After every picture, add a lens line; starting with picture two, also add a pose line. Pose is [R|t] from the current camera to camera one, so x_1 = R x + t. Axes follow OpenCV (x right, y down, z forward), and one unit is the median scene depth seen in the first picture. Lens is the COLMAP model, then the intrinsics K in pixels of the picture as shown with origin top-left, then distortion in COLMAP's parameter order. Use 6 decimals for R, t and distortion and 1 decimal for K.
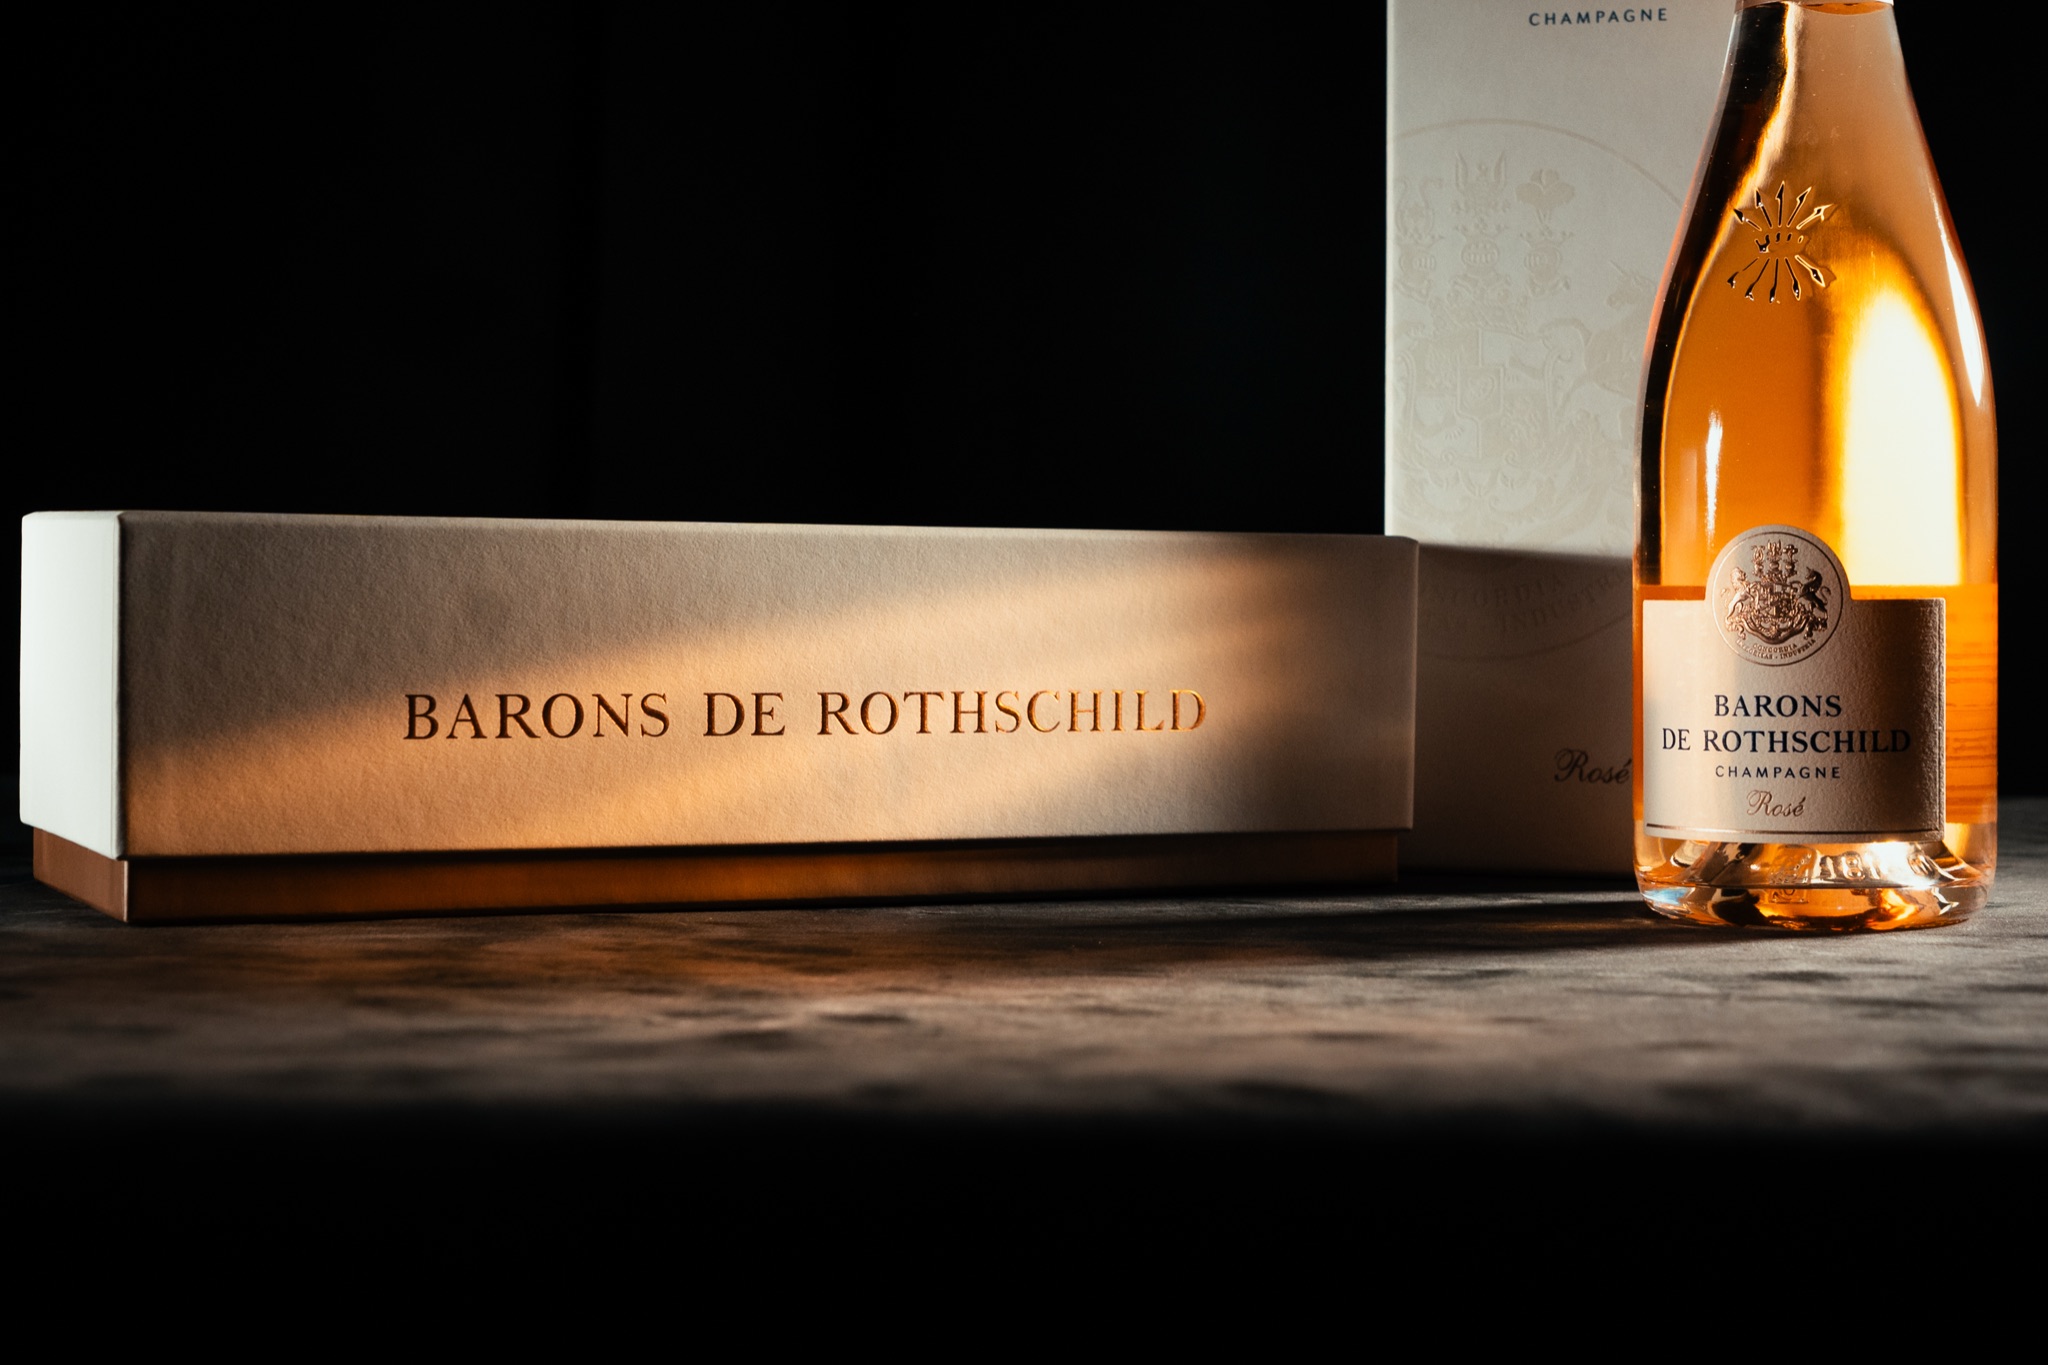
lens RADIAL K [[3421.2, 0, 1011.7], [0, 3421.2, 674.5], [0, 0, 1]] dist [0.018968, 0.000000]
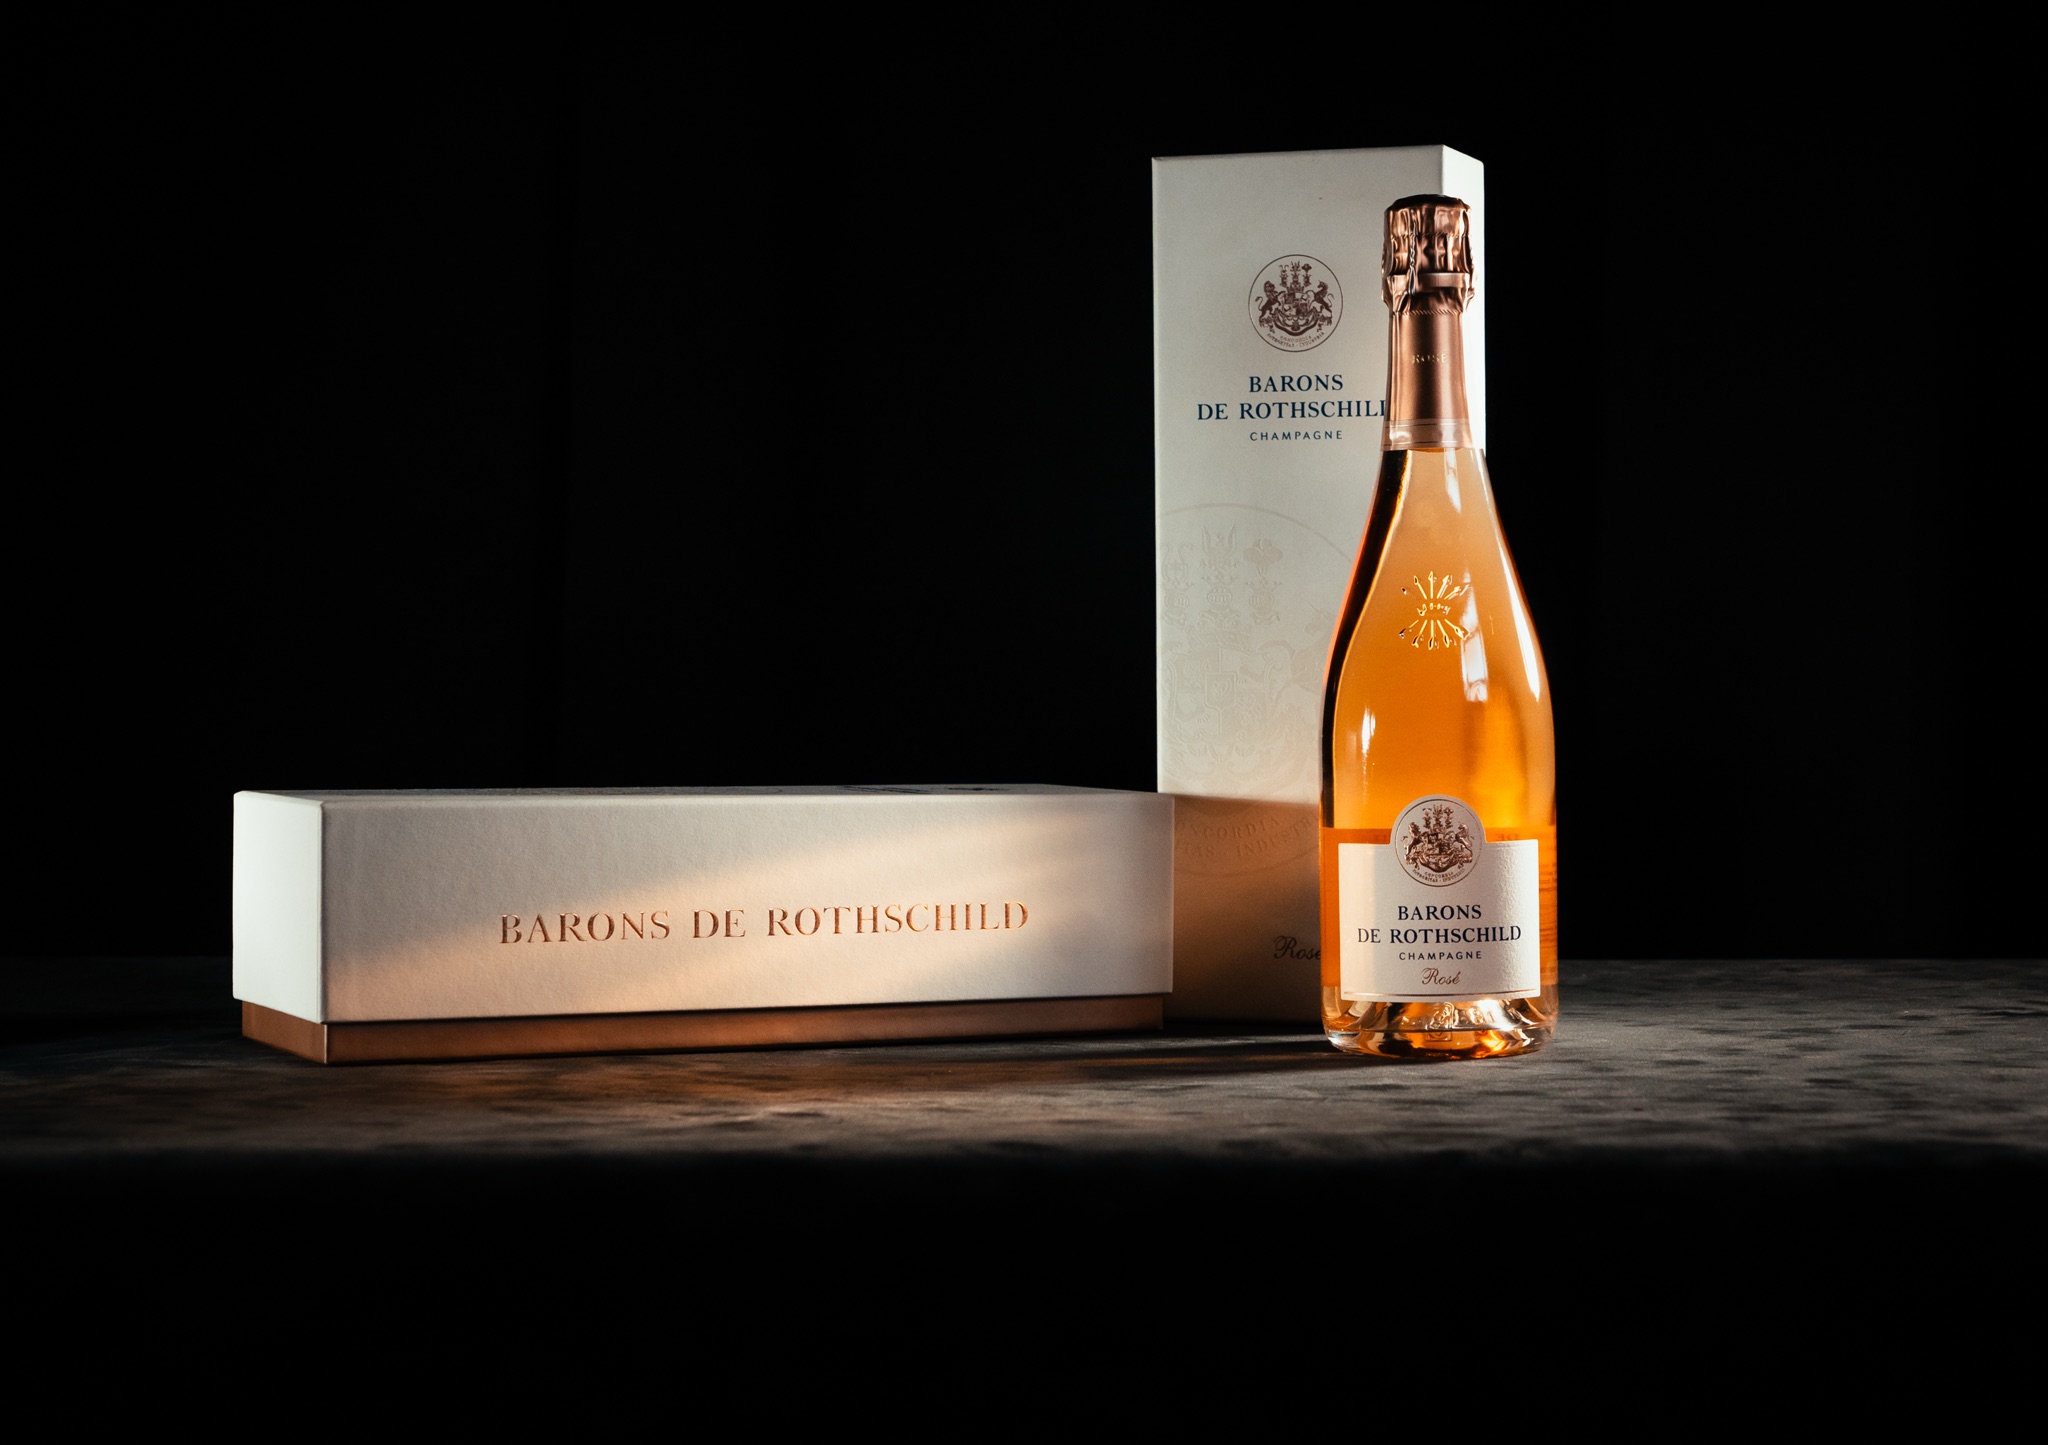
lens RADIAL K [[3844.1, 0, 1036.6], [0, 3844.1, 729.0], [0, 0, 1]] dist [-0.029150, 0.000000]
pose [[0.999798, -0.008718, 0.018090, 0.033950], [0.008992, 0.999845, -0.015113, -0.049183], [-0.017955, 0.015273, 0.999722, -0.730928]]
